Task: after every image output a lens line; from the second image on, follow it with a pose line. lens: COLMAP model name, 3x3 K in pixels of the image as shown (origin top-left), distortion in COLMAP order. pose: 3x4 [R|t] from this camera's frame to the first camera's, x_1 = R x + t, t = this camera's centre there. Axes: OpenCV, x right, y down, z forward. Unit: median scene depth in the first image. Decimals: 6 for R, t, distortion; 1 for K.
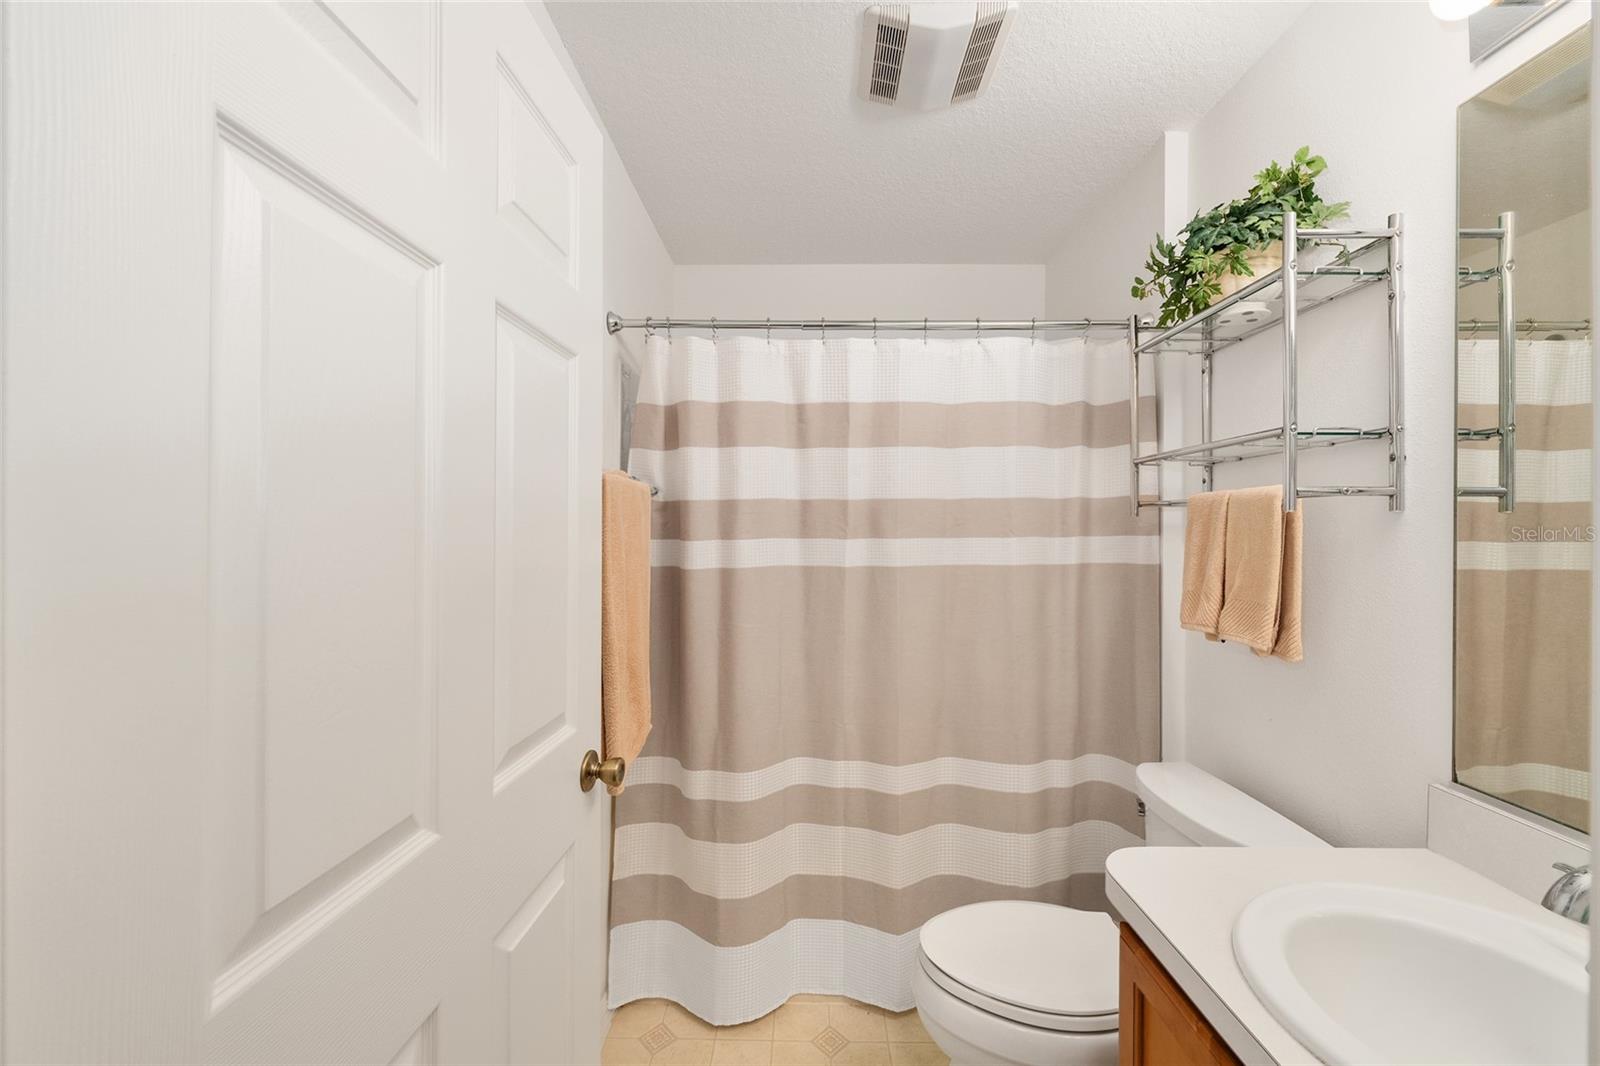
lens RADIAL K [[630.9, 0, 806.3], [0, 630.9, 527.1], [0, 0, 1]] dist [-0.002740, -0.000002]
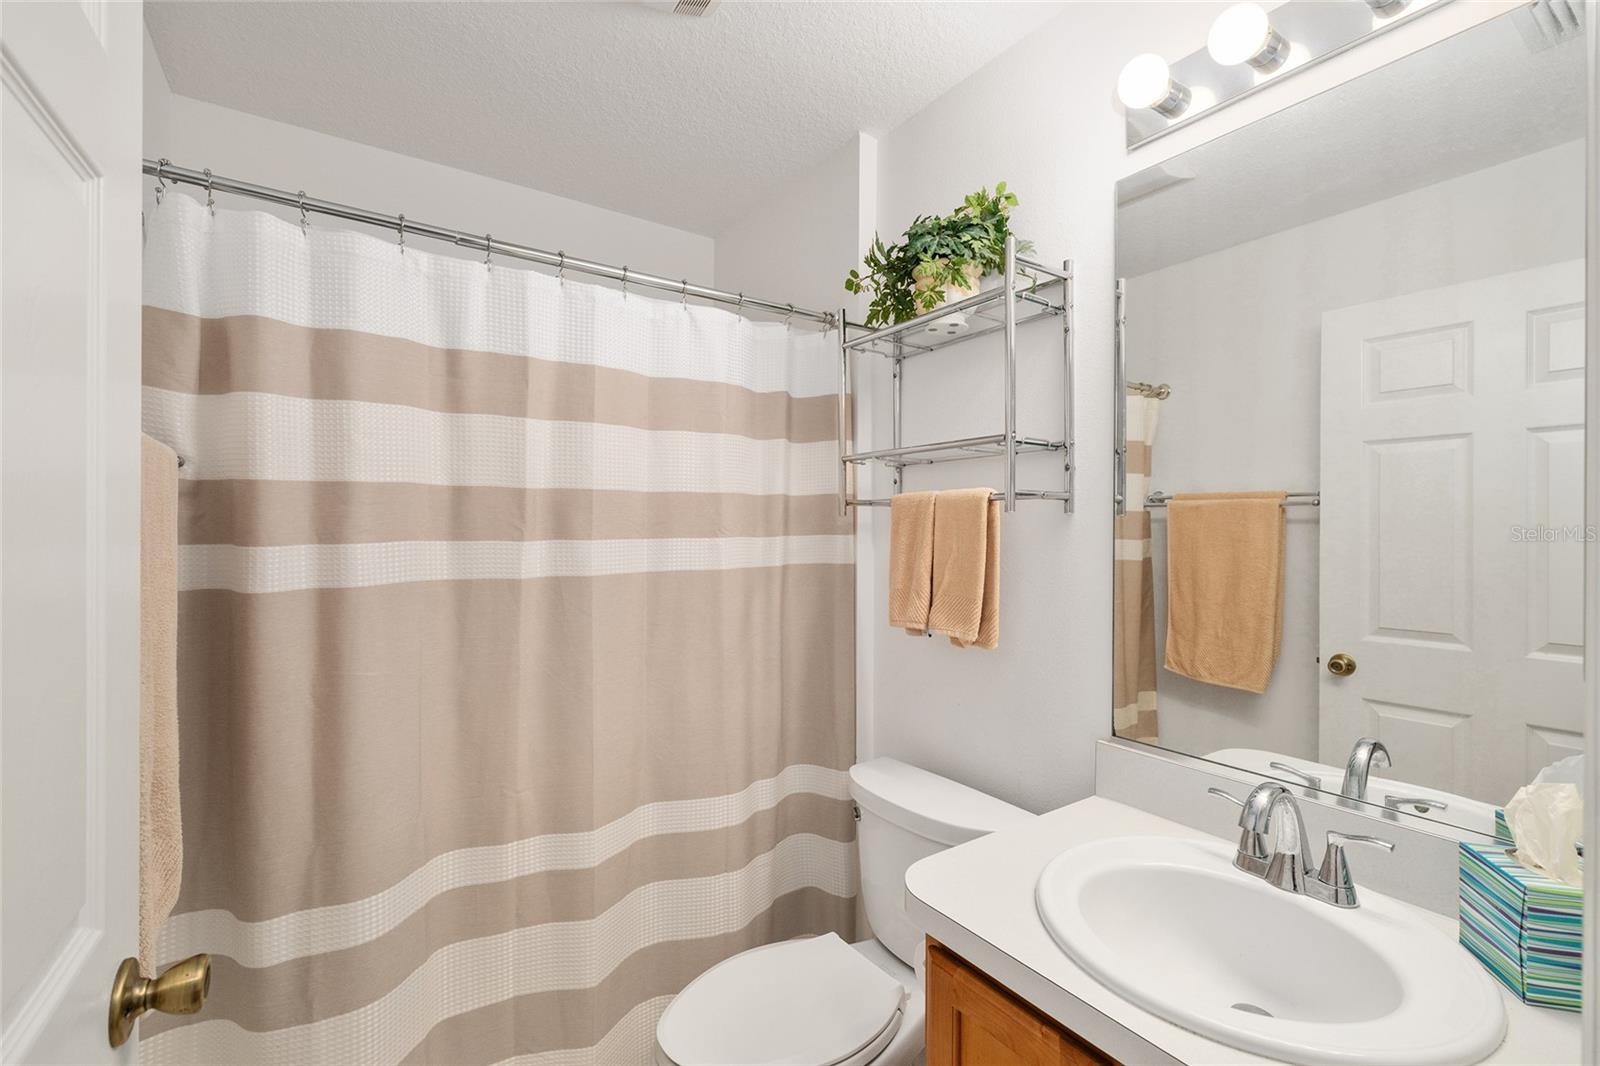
lens RADIAL K [[696.5, 0, 805.3], [0, 696.5, 528.1], [0, 0, 1]] dist [0.000489, -0.001112]
pose [[0.817518, 0.001355, 0.575902, -0.138440], [-0.003493, 0.999991, 0.002605, 0.000478], [-0.575893, -0.004141, 0.817515, 0.142172]]
